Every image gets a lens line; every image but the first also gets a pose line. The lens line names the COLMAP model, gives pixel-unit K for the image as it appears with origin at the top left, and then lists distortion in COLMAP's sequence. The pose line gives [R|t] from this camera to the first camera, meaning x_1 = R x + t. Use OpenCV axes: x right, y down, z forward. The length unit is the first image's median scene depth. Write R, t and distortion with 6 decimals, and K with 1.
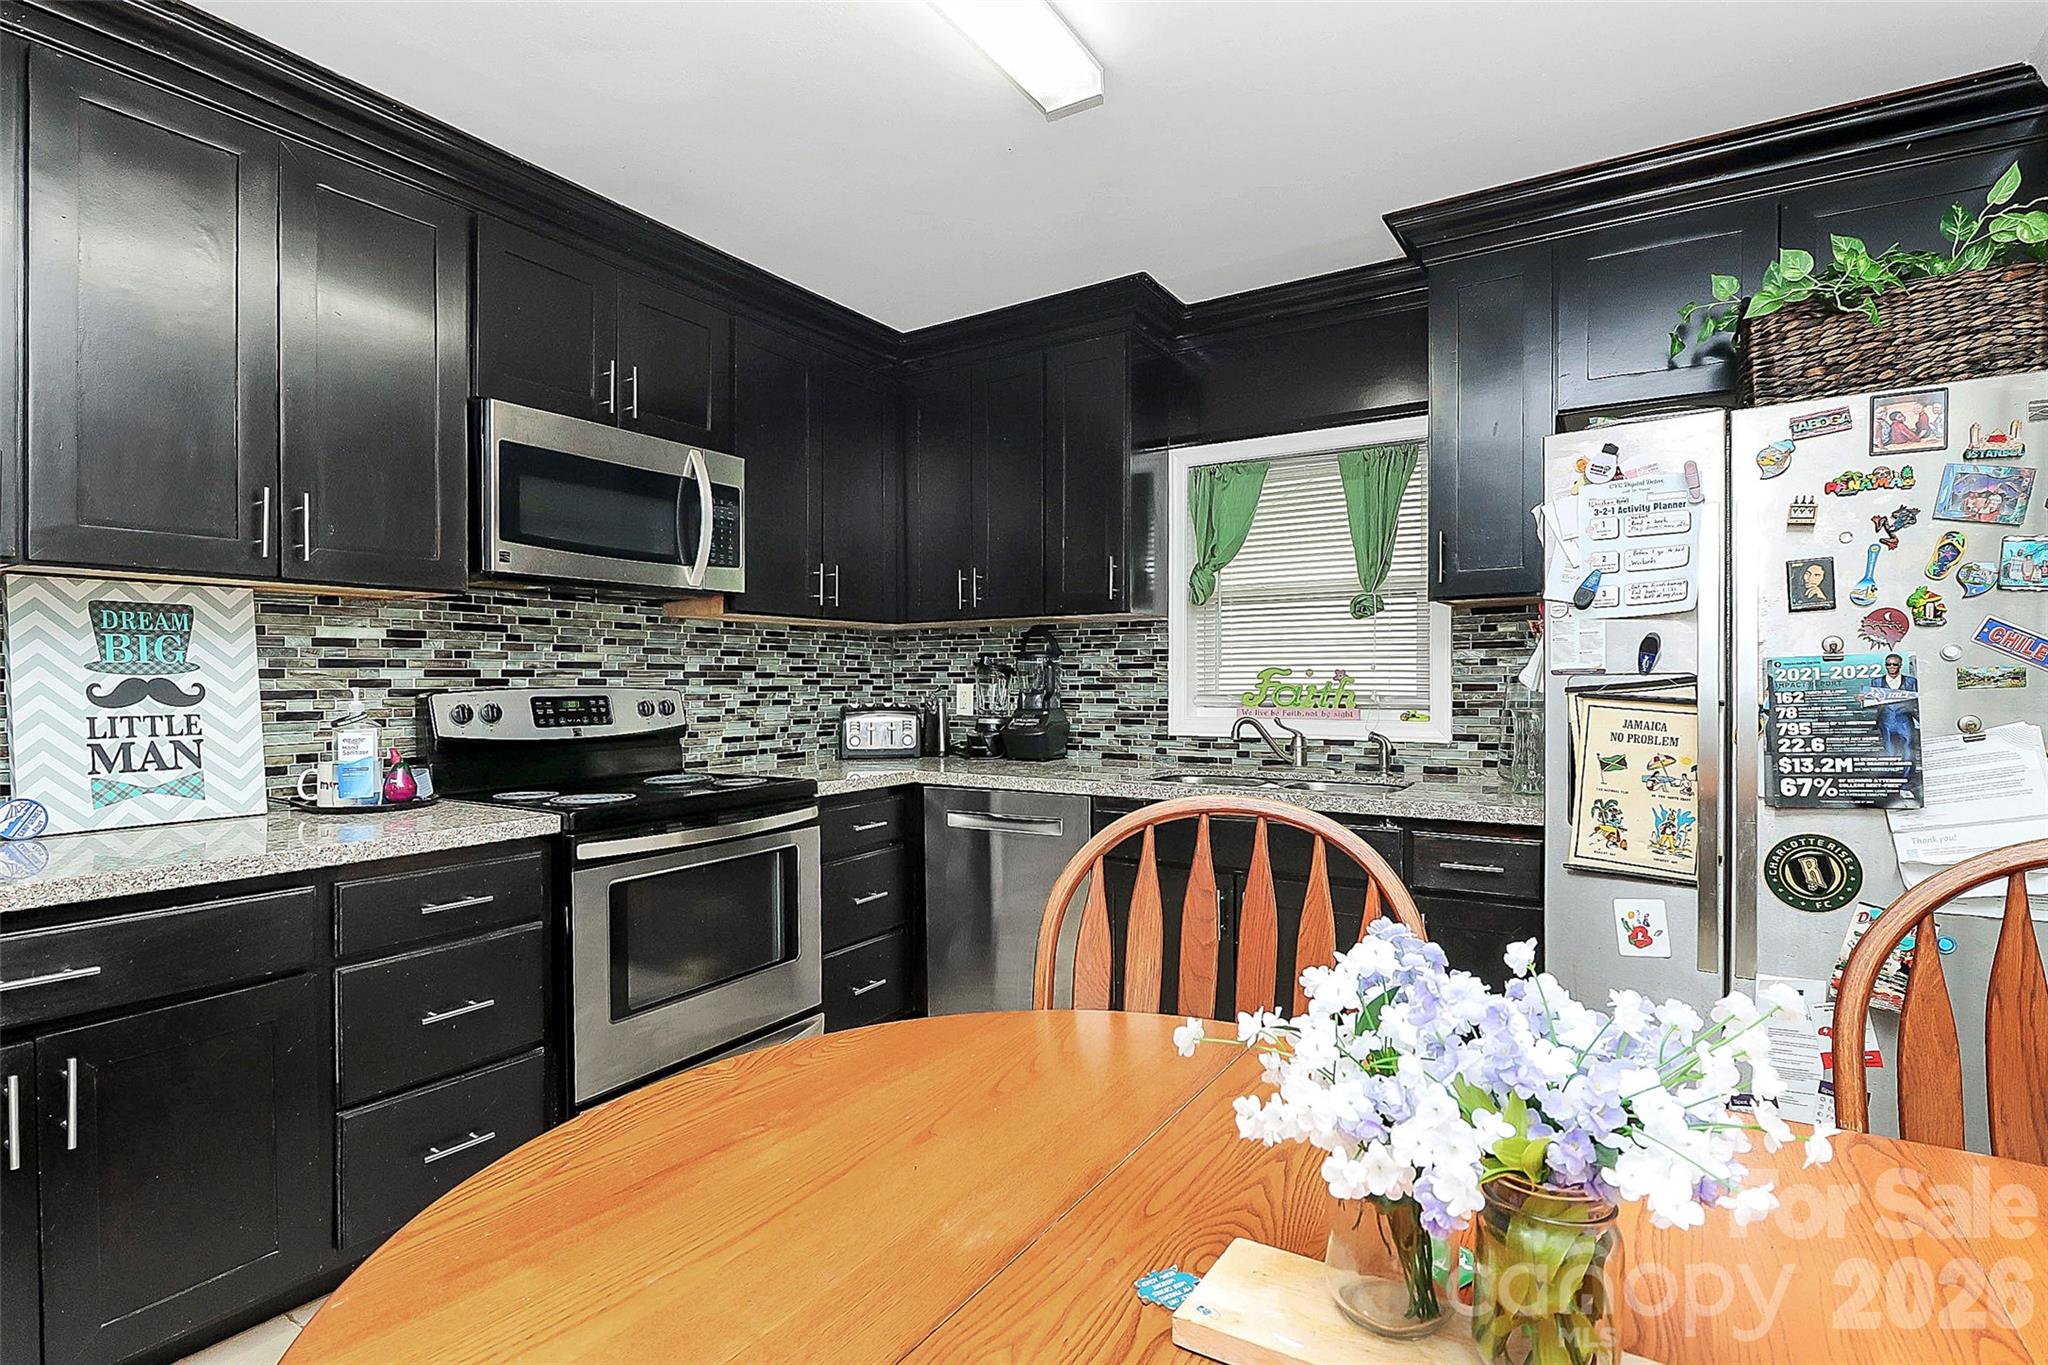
lens RADIAL K [[962.5, 0, 1030.4], [0, 962.5, 687.5], [0, 0, 1]] dist [0.000805, -0.012949]
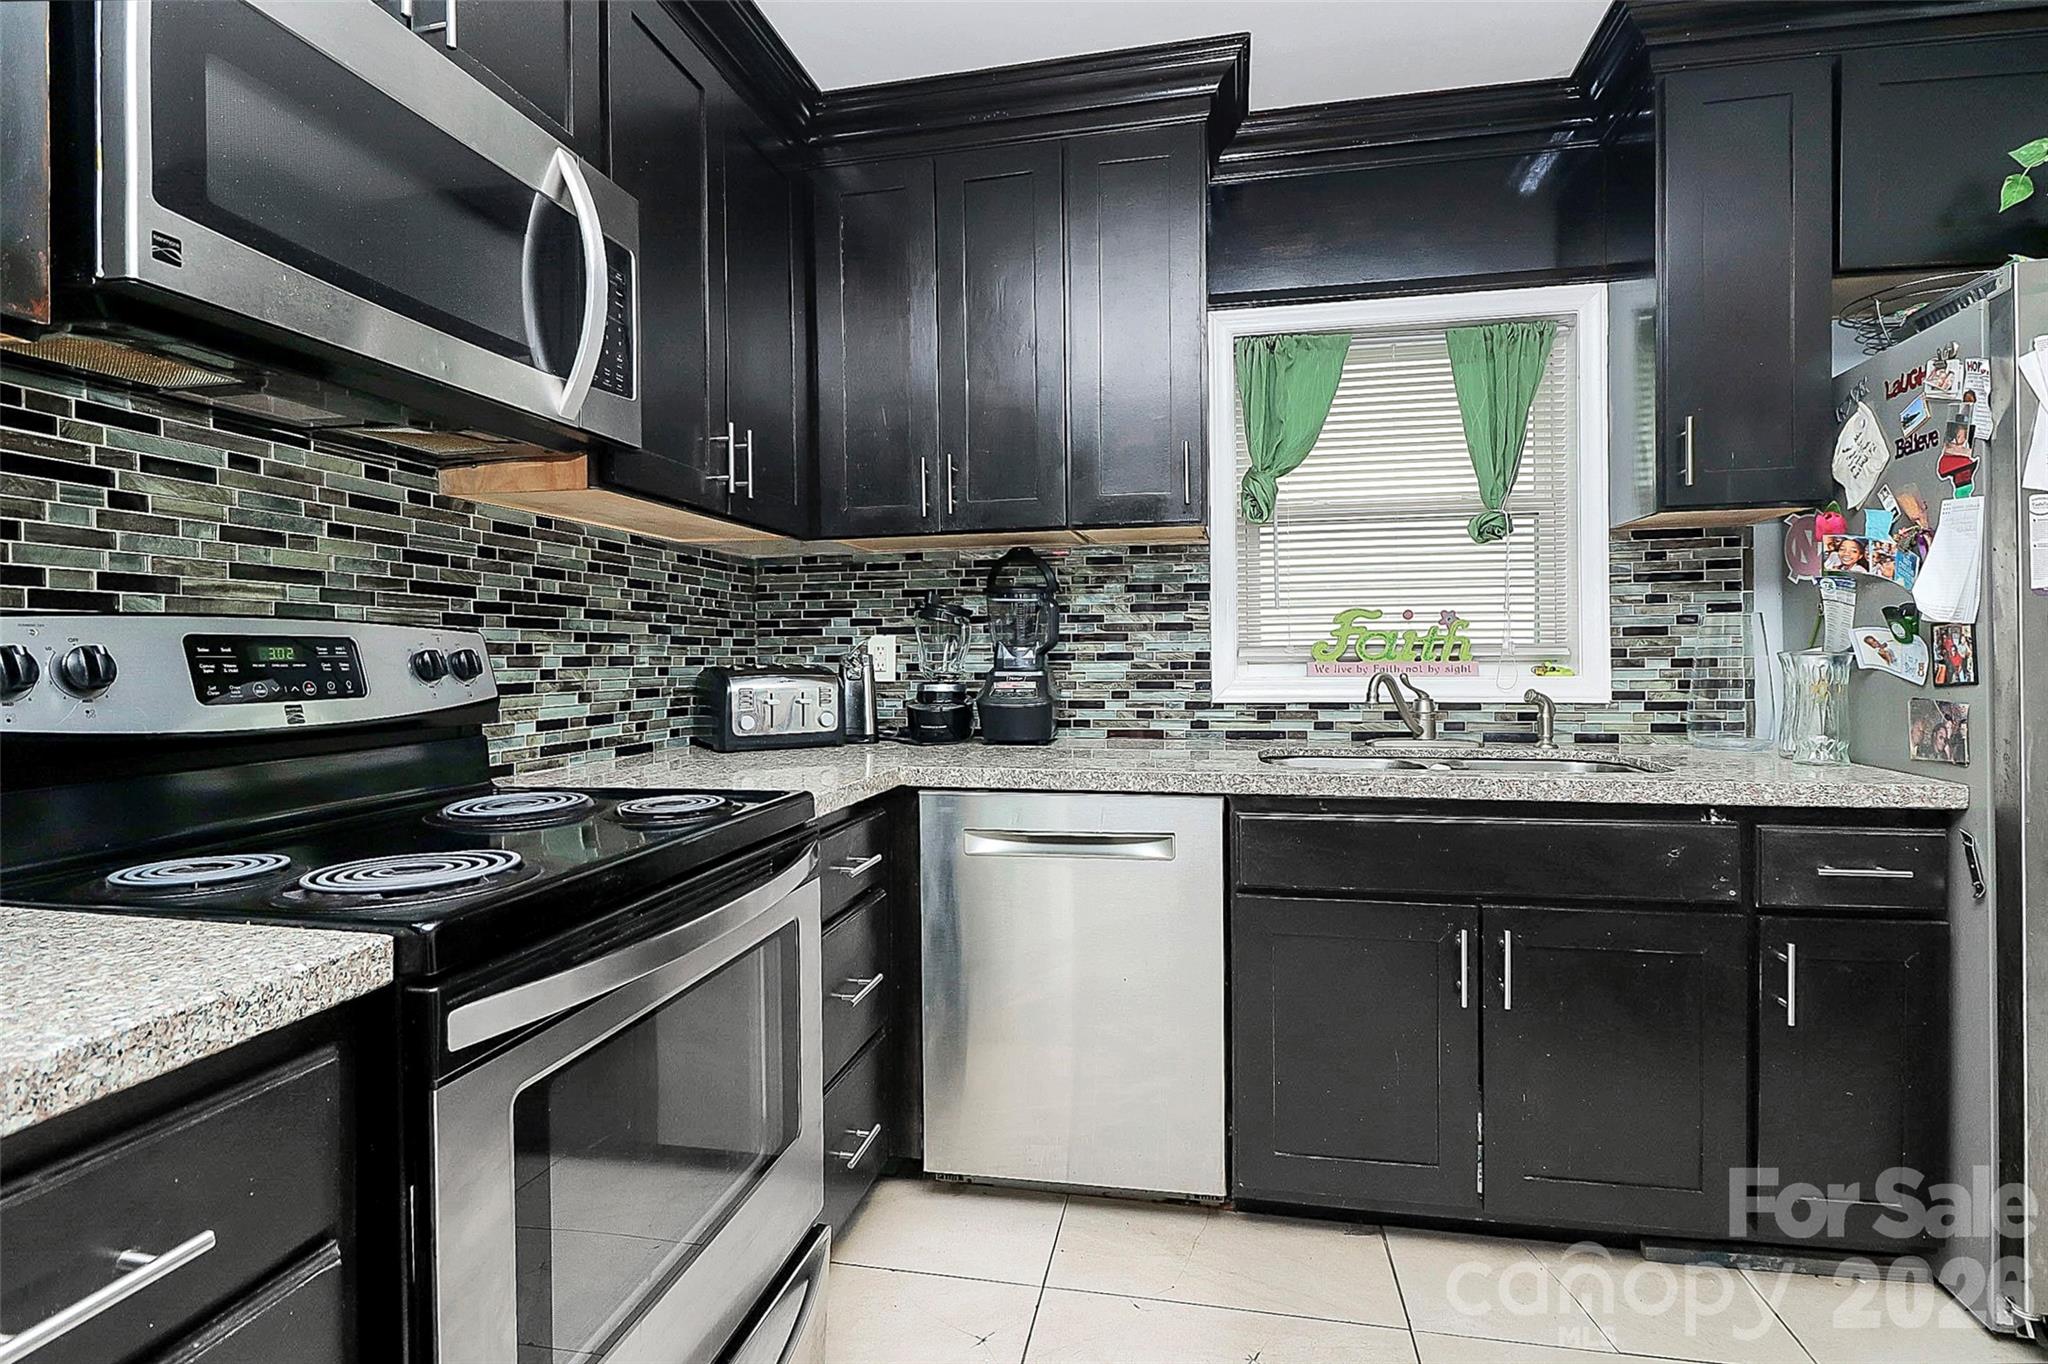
lens RADIAL K [[975.2, 0, 1019.1], [0, 975.2, 658.2], [0, 0, 1]] dist [0.000089, -0.014576]
pose [[0.940429, -0.003880, 0.339968, -0.285379], [0.006351, 0.999961, -0.006155, 0.023349], [-0.339930, 0.007948, 0.940417, 0.420425]]
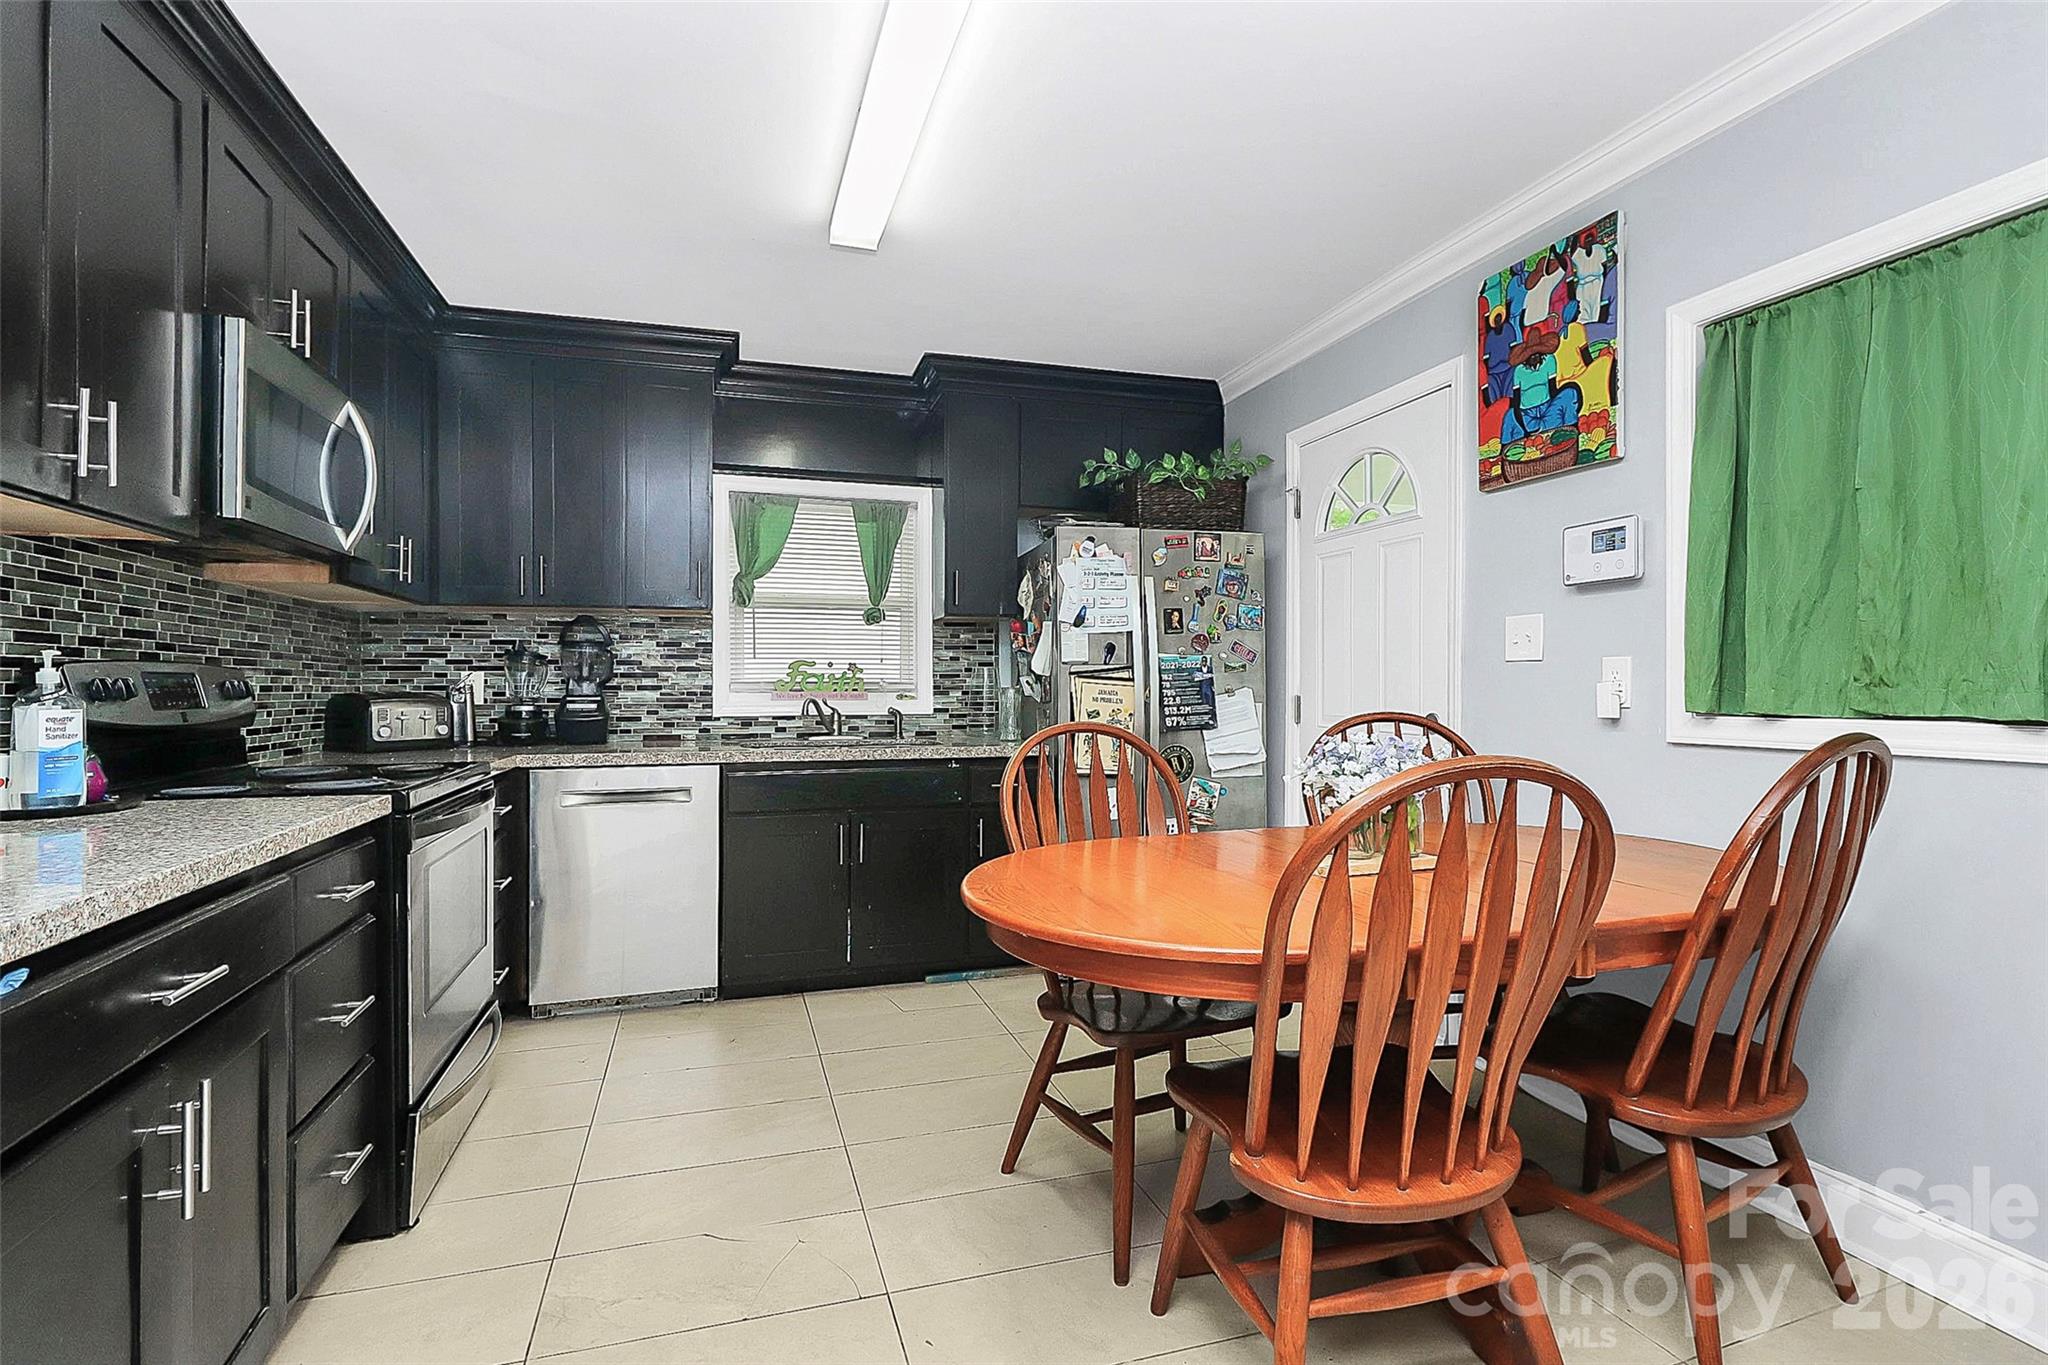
lens RADIAL K [[962.4, 0, 1000.7], [0, 962.4, 682.3], [0, 0, 1]] dist [-0.000821, -0.000207]
pose [[0.665550, 0.006891, 0.746322, -0.583315], [0.003794, 0.999913, -0.012616, 0.028377], [-0.746344, 0.011228, 0.665466, -0.045963]]
